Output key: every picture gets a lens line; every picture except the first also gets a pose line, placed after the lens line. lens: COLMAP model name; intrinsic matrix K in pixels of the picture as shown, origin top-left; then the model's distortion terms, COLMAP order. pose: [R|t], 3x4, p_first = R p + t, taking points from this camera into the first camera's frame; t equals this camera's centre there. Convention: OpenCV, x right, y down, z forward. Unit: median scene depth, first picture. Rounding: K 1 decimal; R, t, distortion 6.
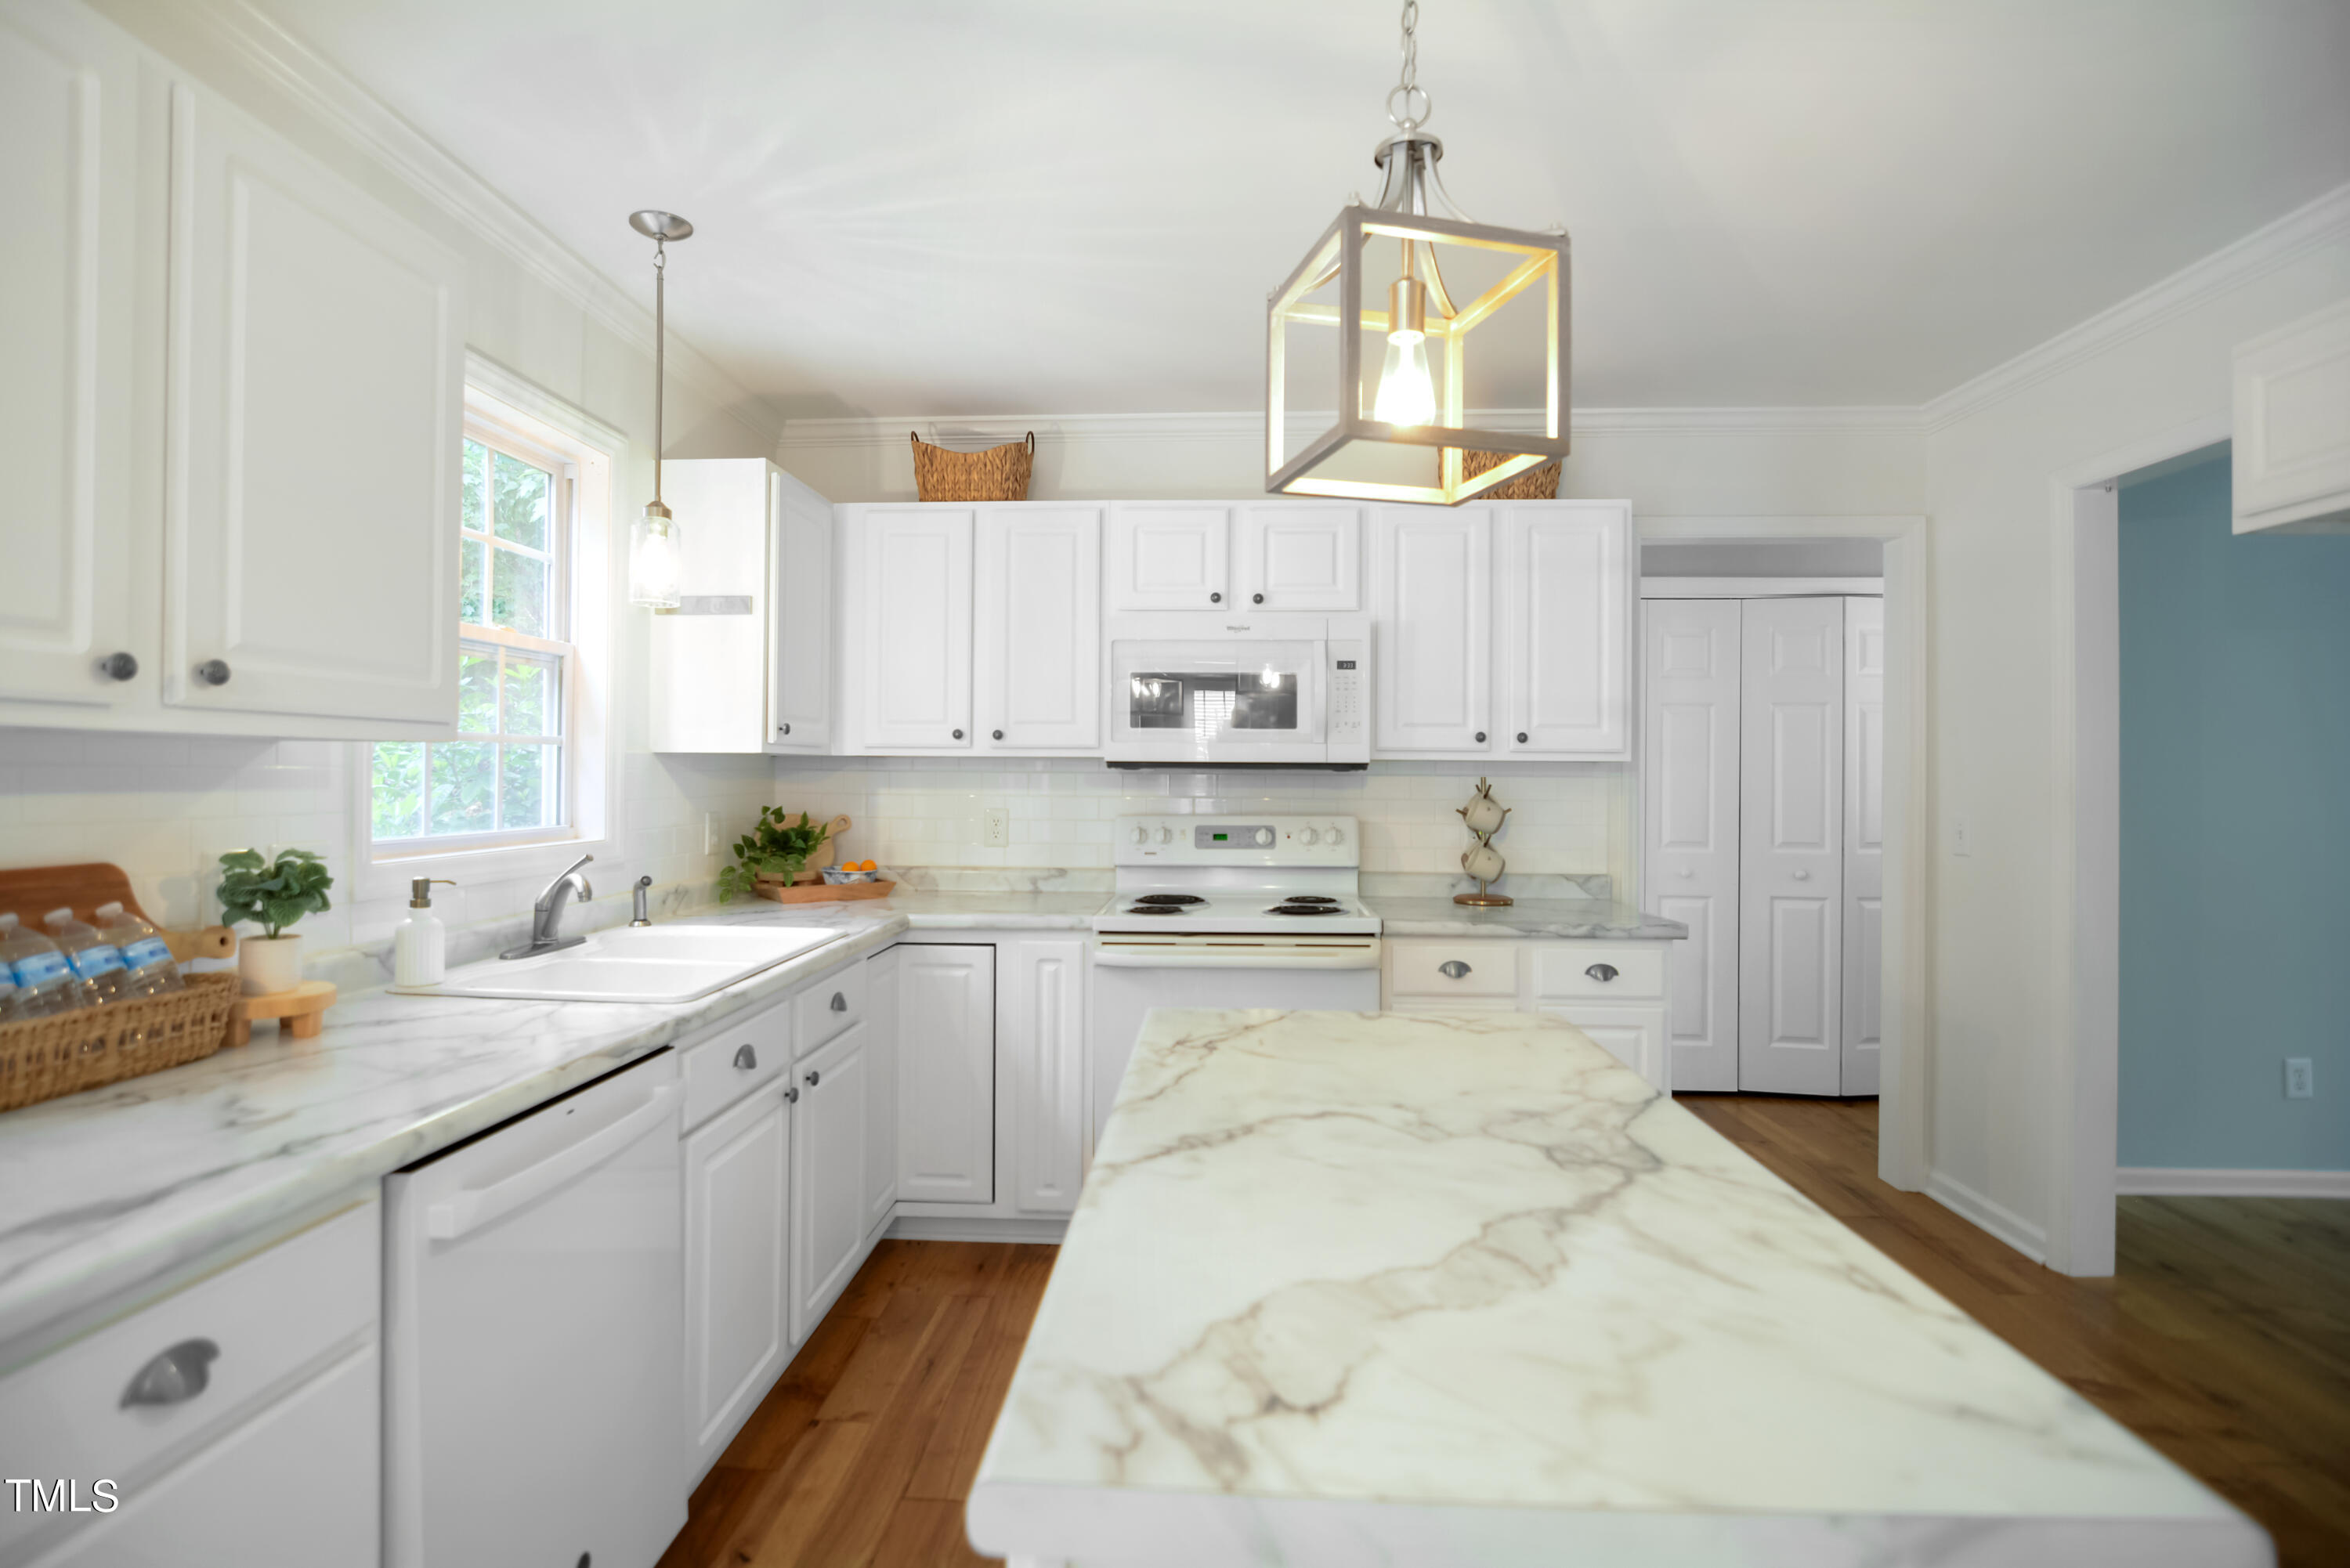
lens RADIAL K [[1142.4, 0, 1157.6], [0, 1142.4, 765.1], [0, 0, 1]] dist [-0.022005, 0.000530]
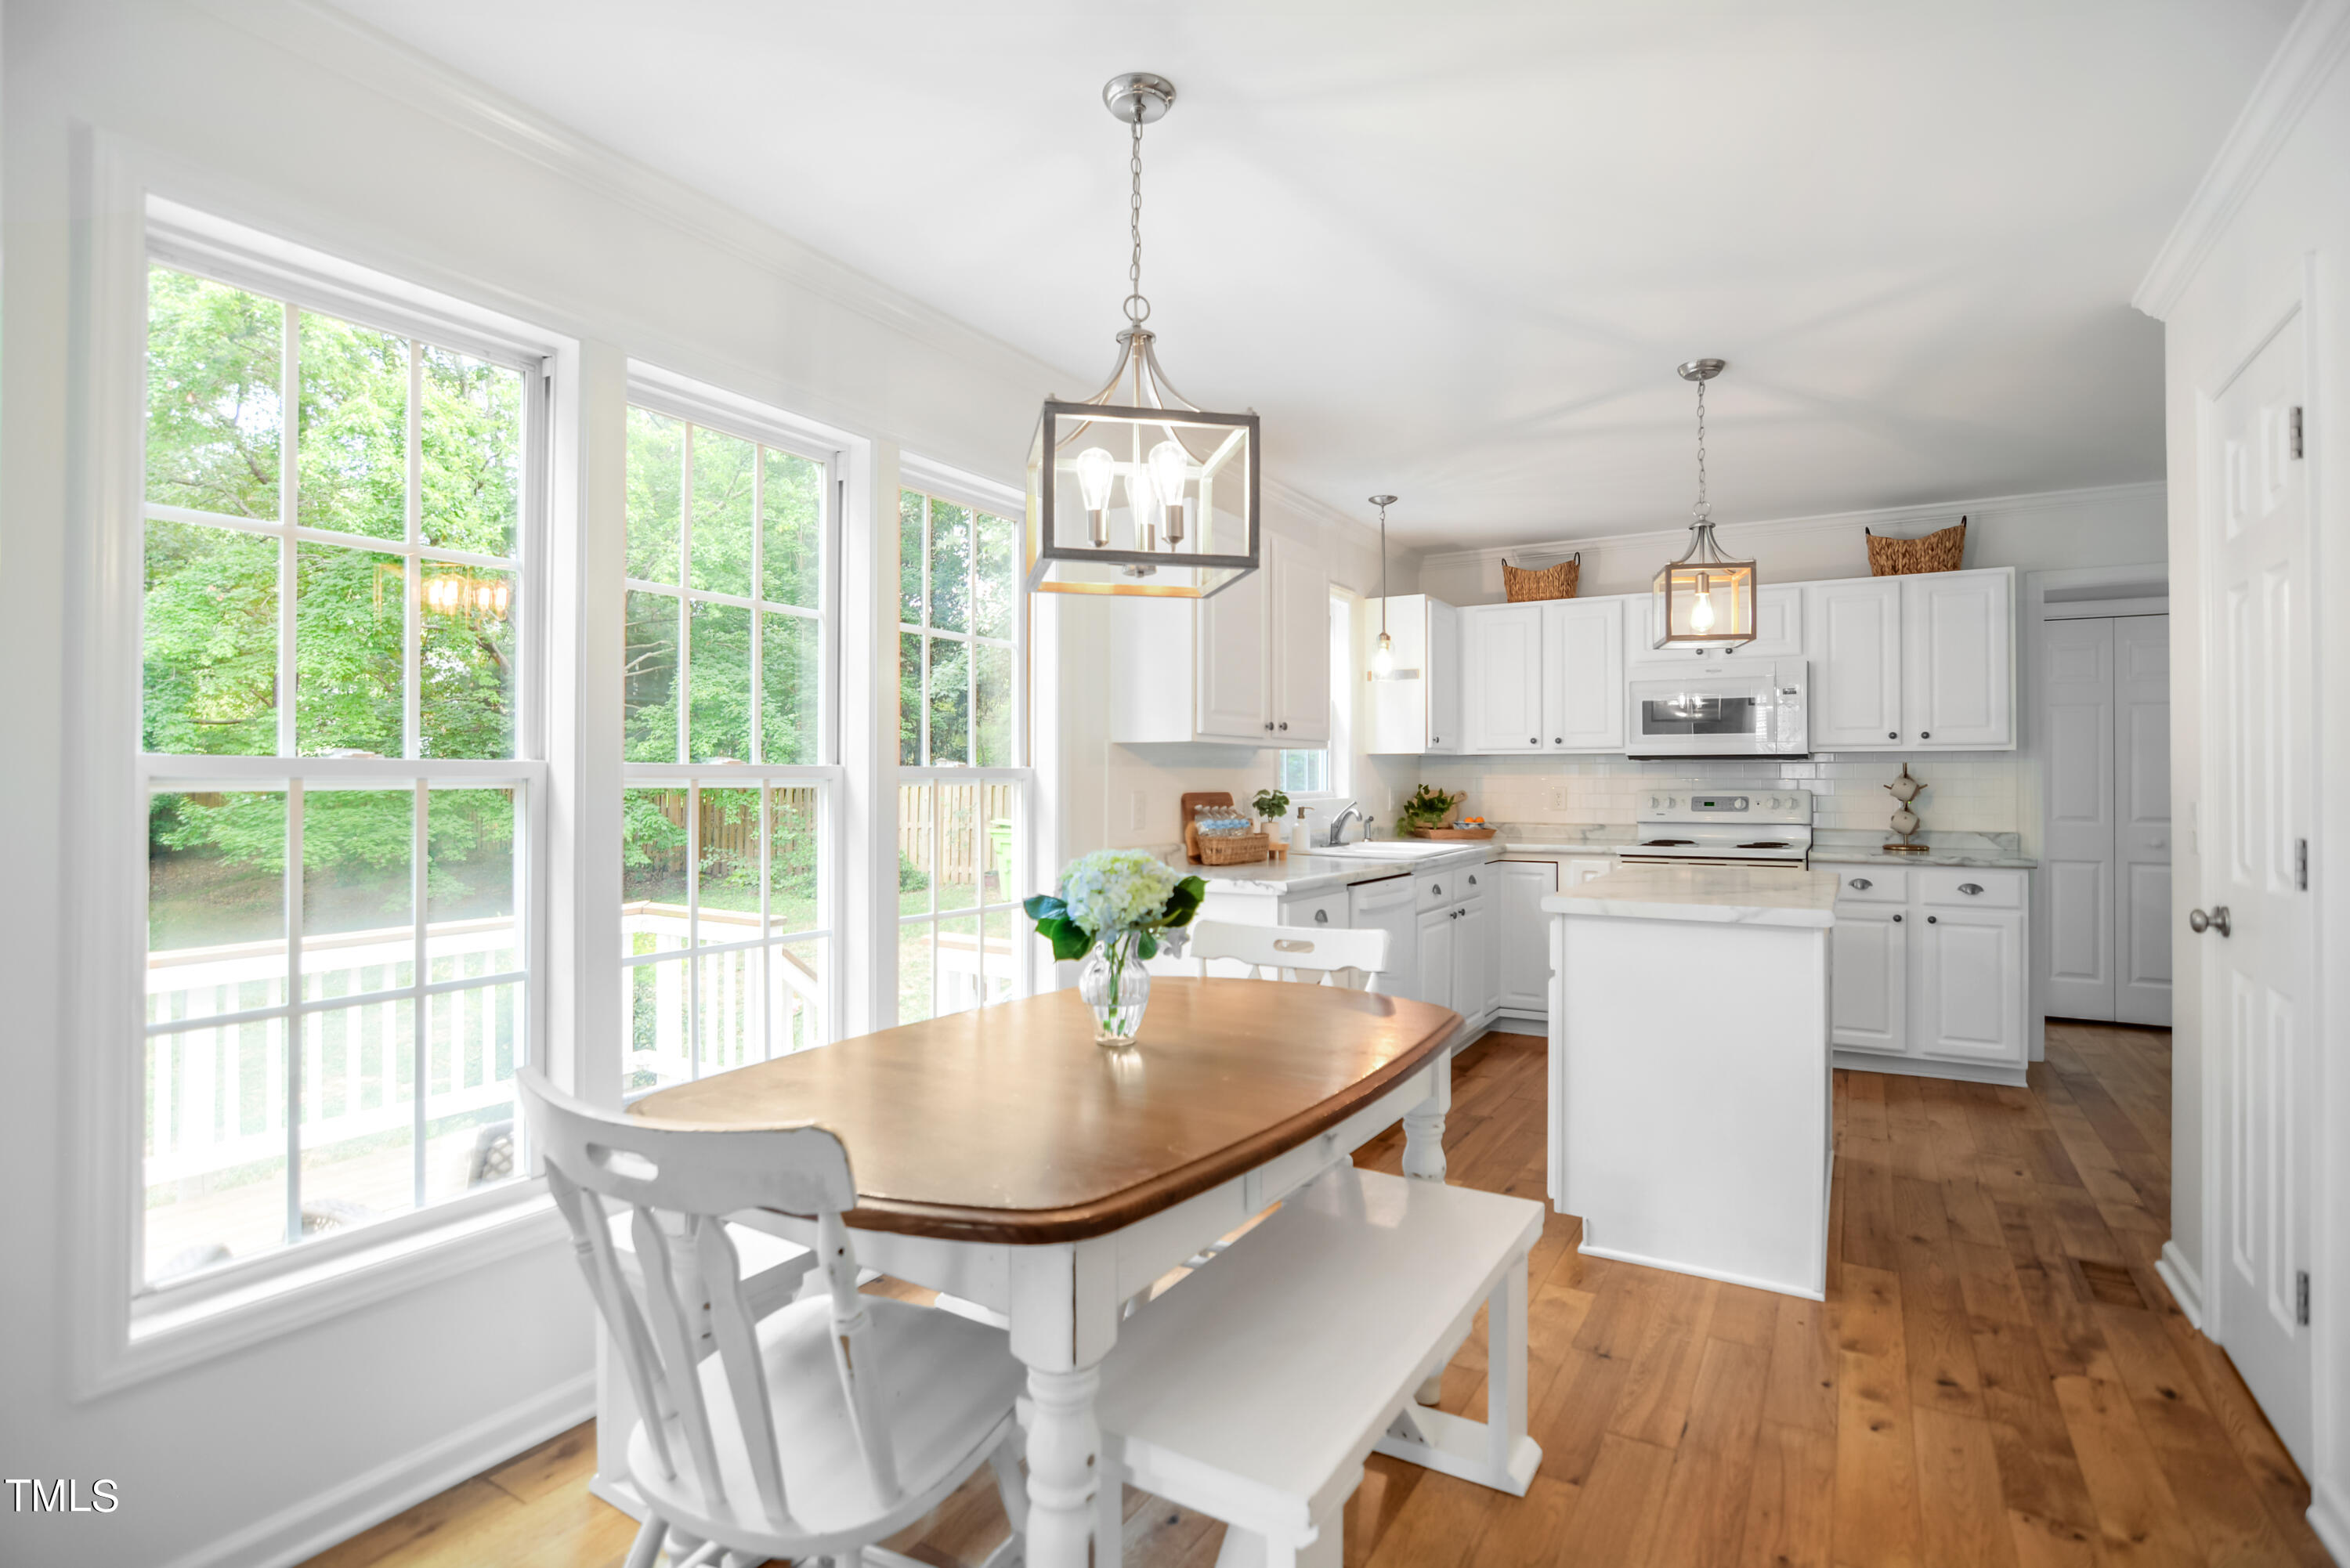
lens RADIAL K [[1184.3, 0, 1161.8], [0, 1184.3, 764.9], [0, 0, 1]] dist [-0.018393, -0.000099]
pose [[0.889429, -0.011419, -0.456930, 0.145003], [0.008385, 0.999927, -0.008667, 0.020488], [0.456996, 0.003878, 0.889460, -0.868775]]
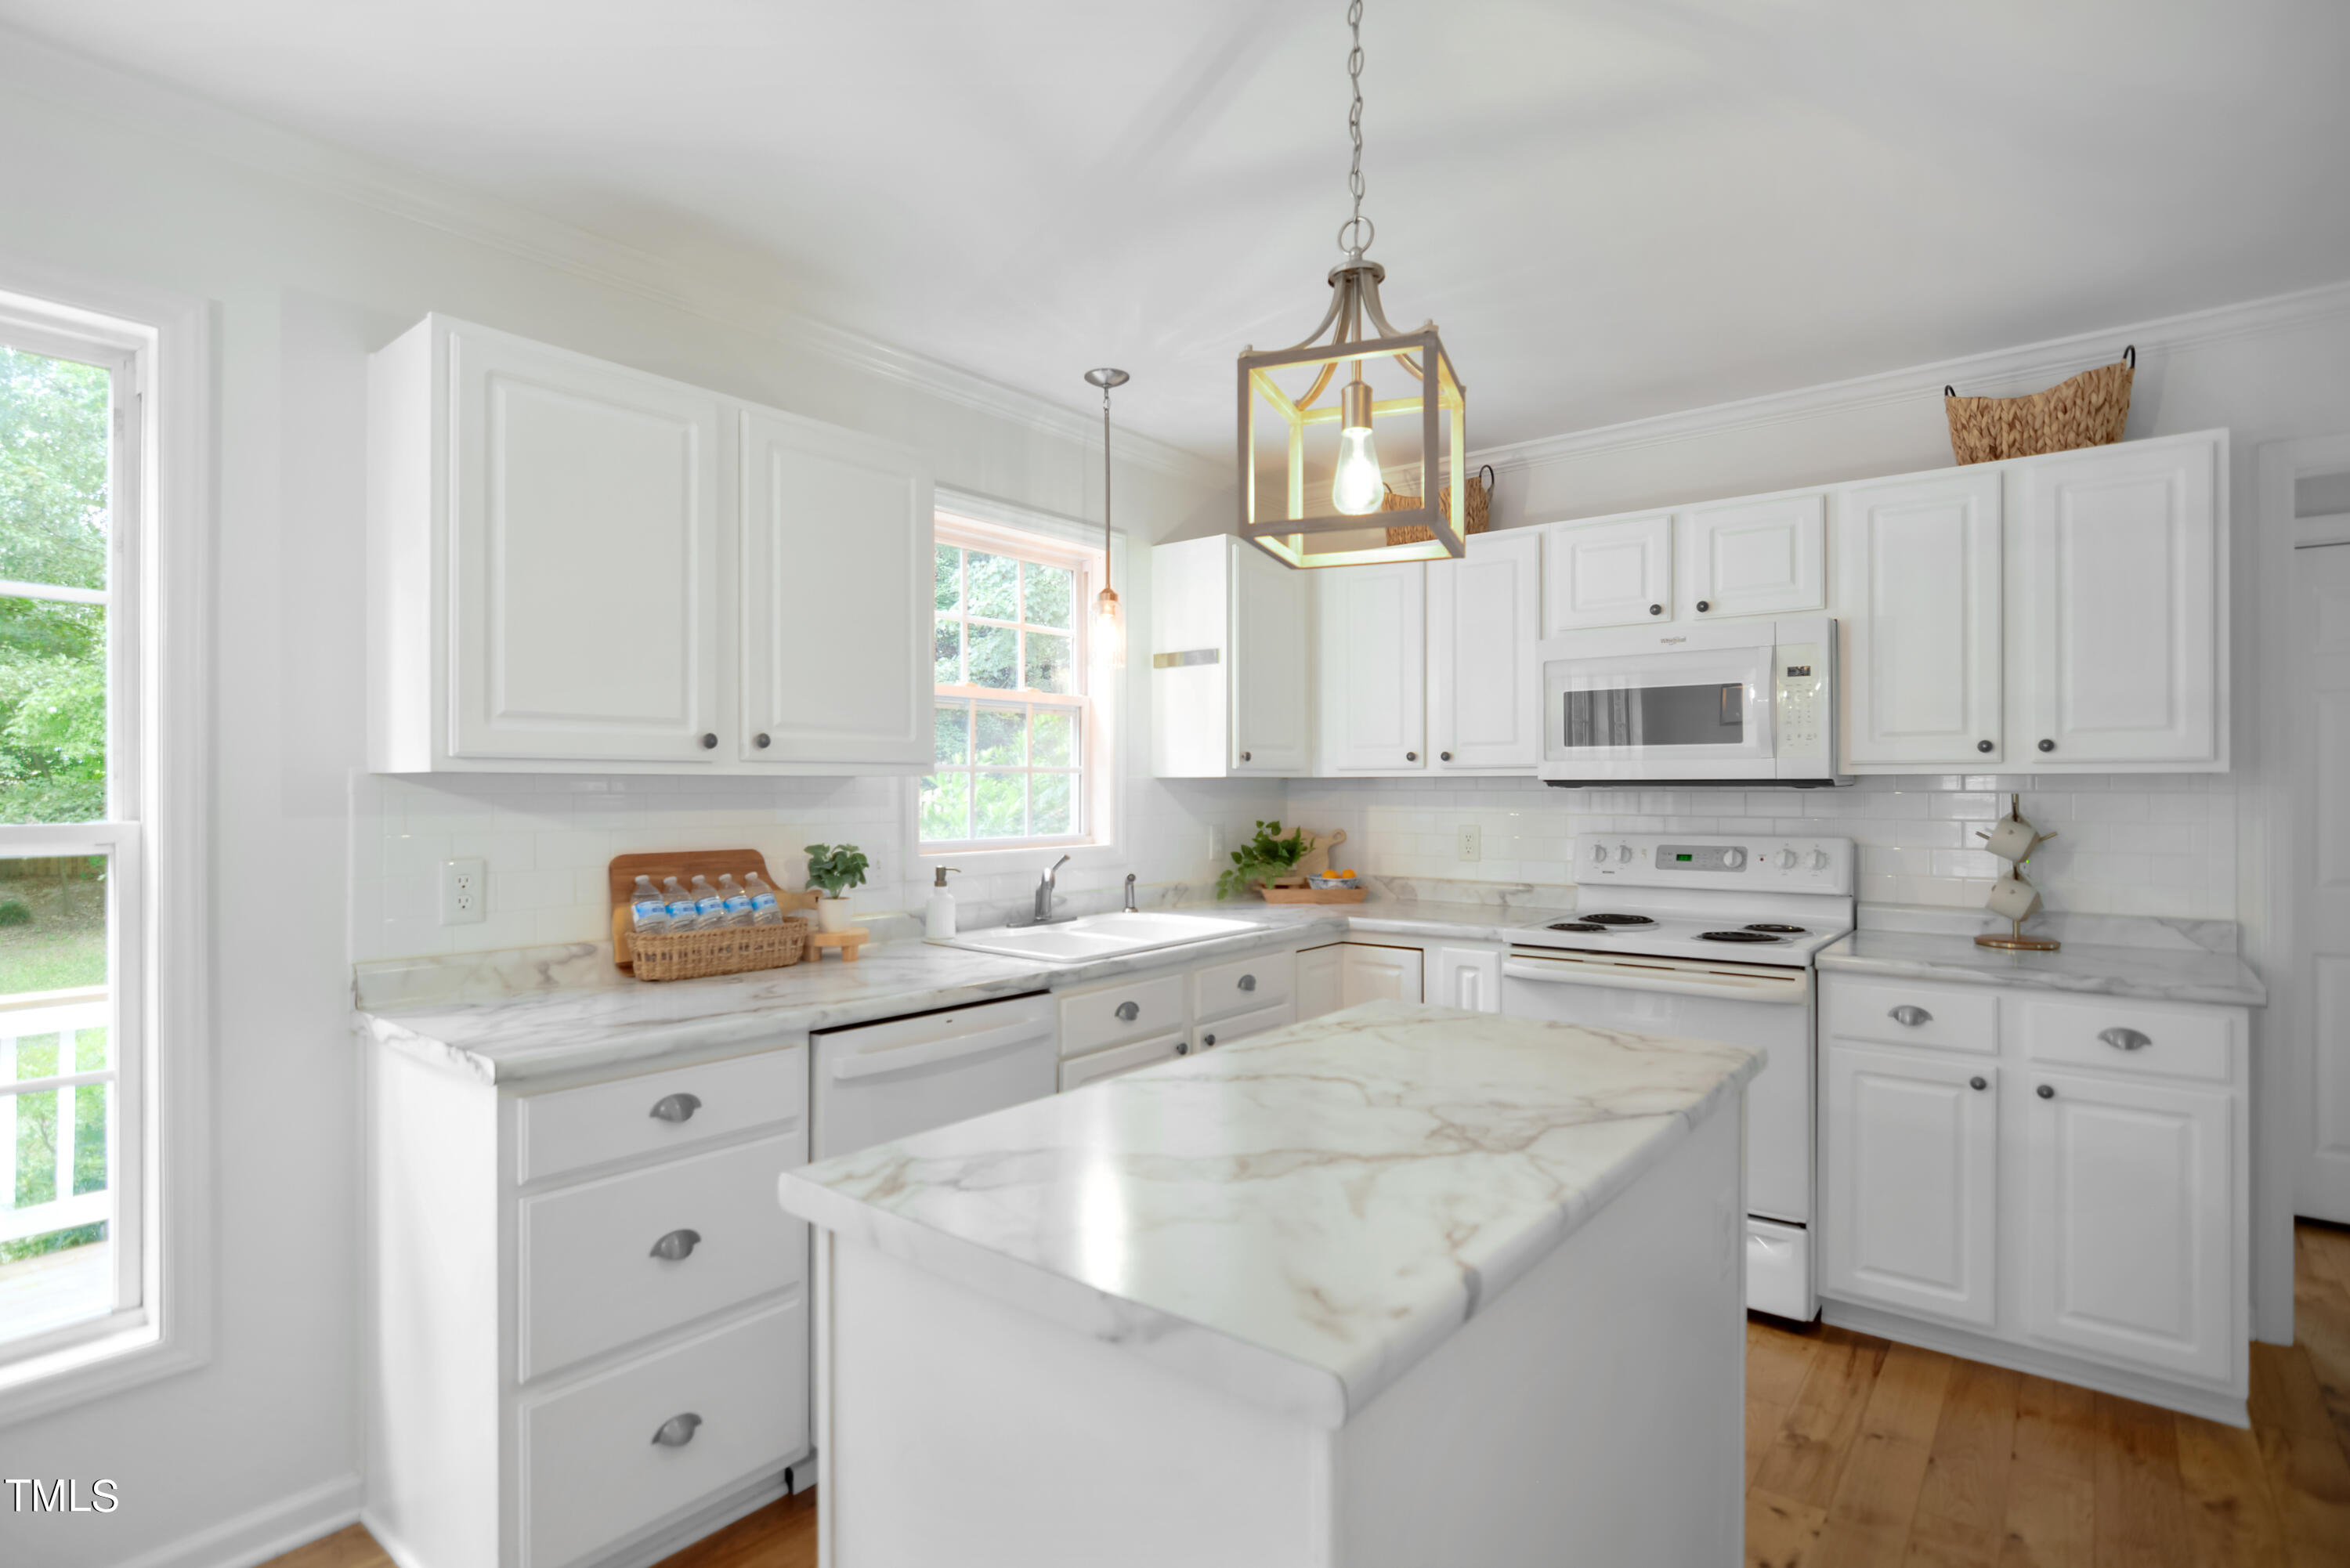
lens RADIAL K [[1165.2, 0, 1175.0], [0, 1165.2, 784.0], [0, 0, 1]] dist [-0.007191, 0.000468]
pose [[0.814369, -0.008866, -0.580280, 0.315241], [0.010748, 0.999942, -0.000194, -0.003341], [0.580248, -0.006079, 0.814417, -0.044139]]
